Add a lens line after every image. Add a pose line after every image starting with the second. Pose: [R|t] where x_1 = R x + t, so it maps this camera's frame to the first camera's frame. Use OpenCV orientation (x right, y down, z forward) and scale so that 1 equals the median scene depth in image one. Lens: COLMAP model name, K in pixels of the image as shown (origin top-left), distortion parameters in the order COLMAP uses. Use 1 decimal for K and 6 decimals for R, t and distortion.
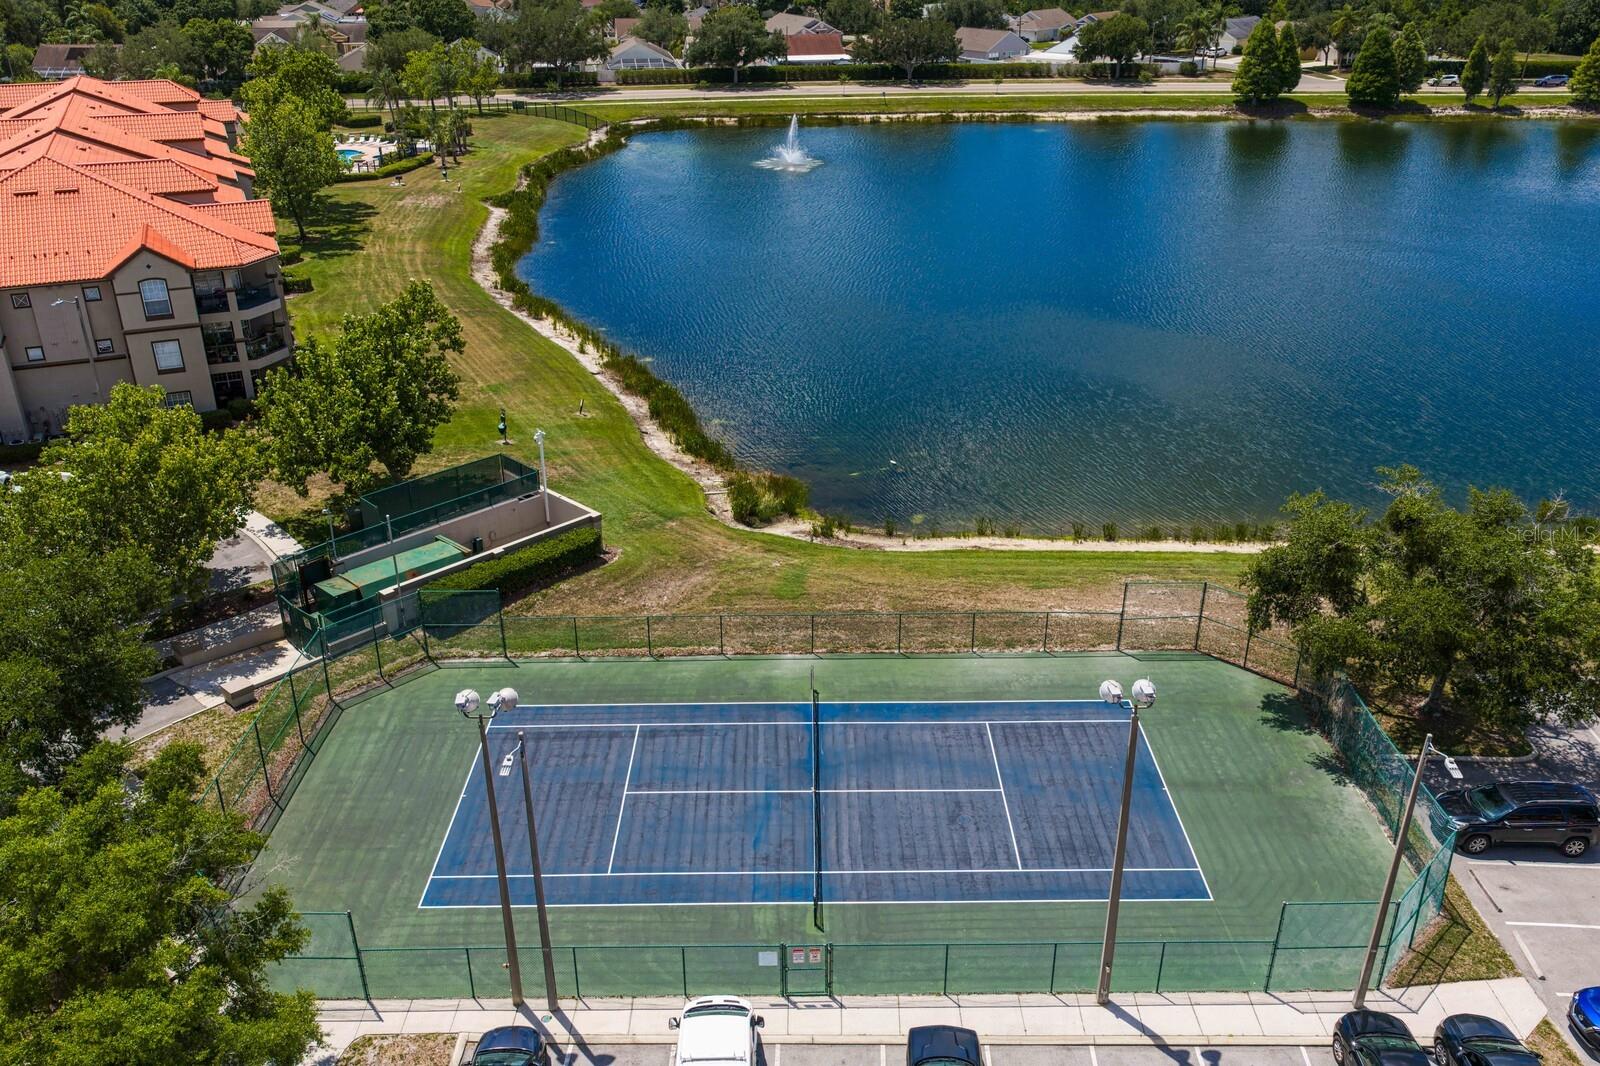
lens RADIAL K [[1304.0, 0, 800.0], [0, 1304.0, 533.0], [0, 0, 1]] dist [0.045209, -0.069933]
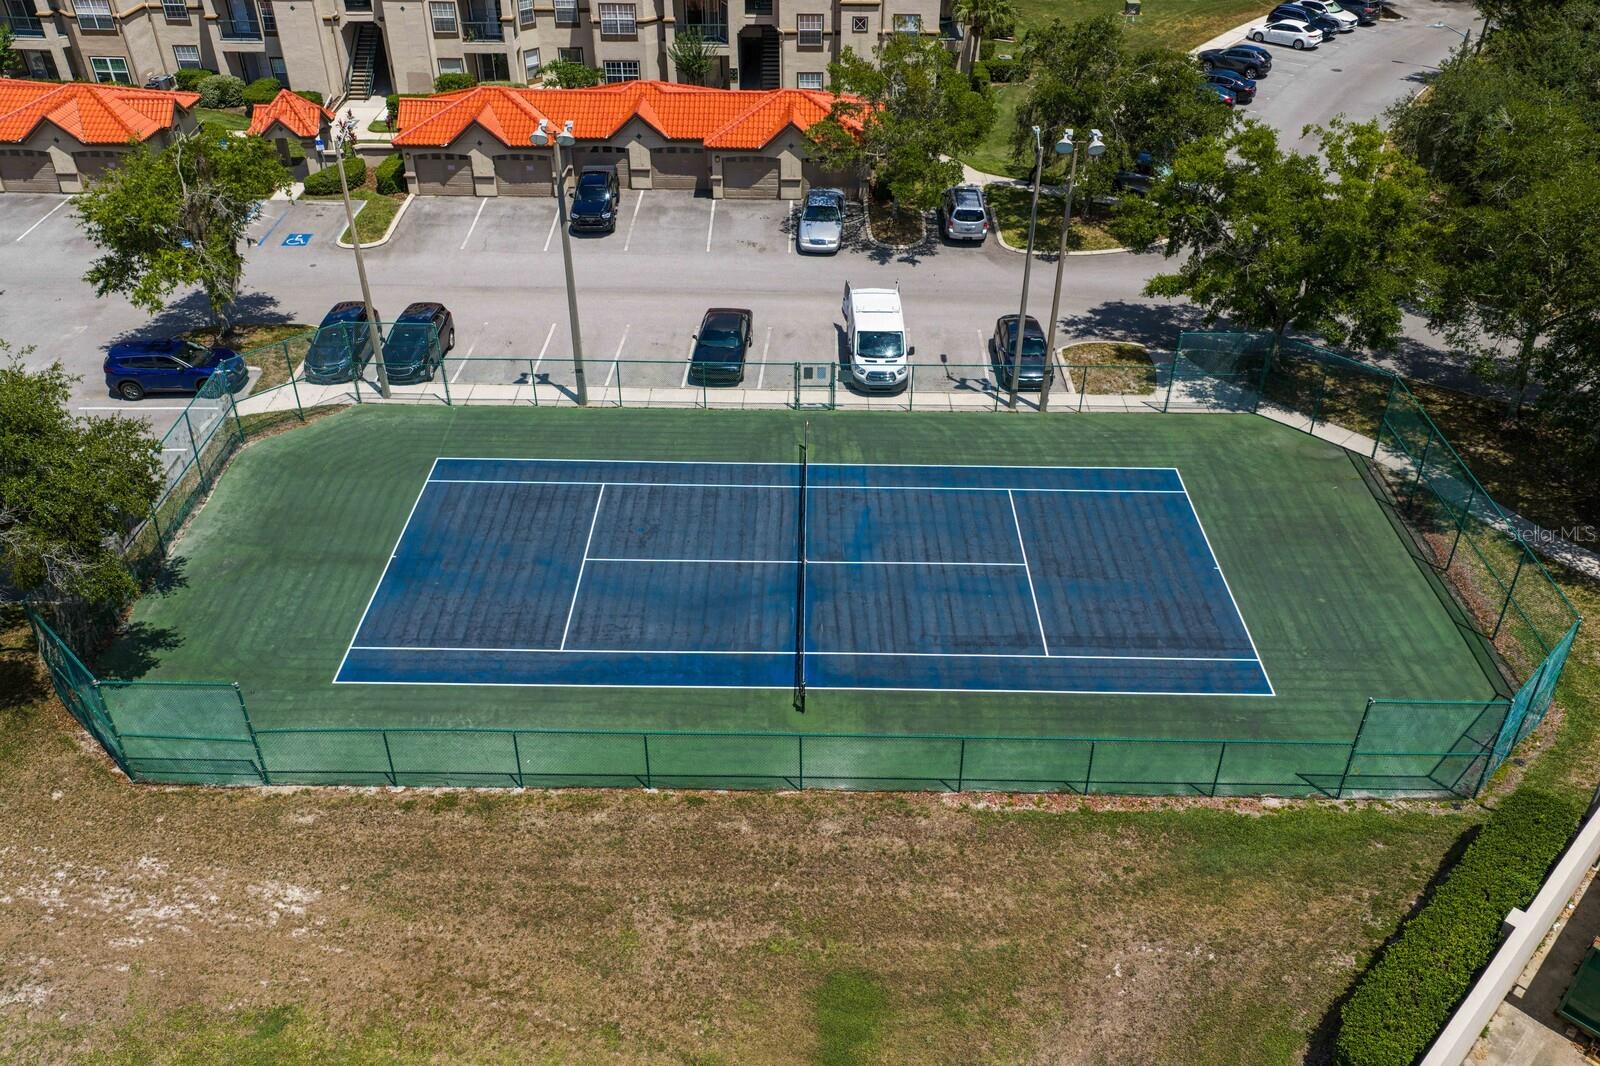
lens RADIAL K [[1304.0, 0, 800.0], [0, 1304.0, 533.0], [0, 0, 1]] dist [0.045209, -0.069933]
pose [[-0.999963, -0.005336, 0.006771, 0.008355], [0.003244, 0.494802, 0.868999, -0.568779], [-0.007987, 0.868989, -0.494767, 1.448593]]
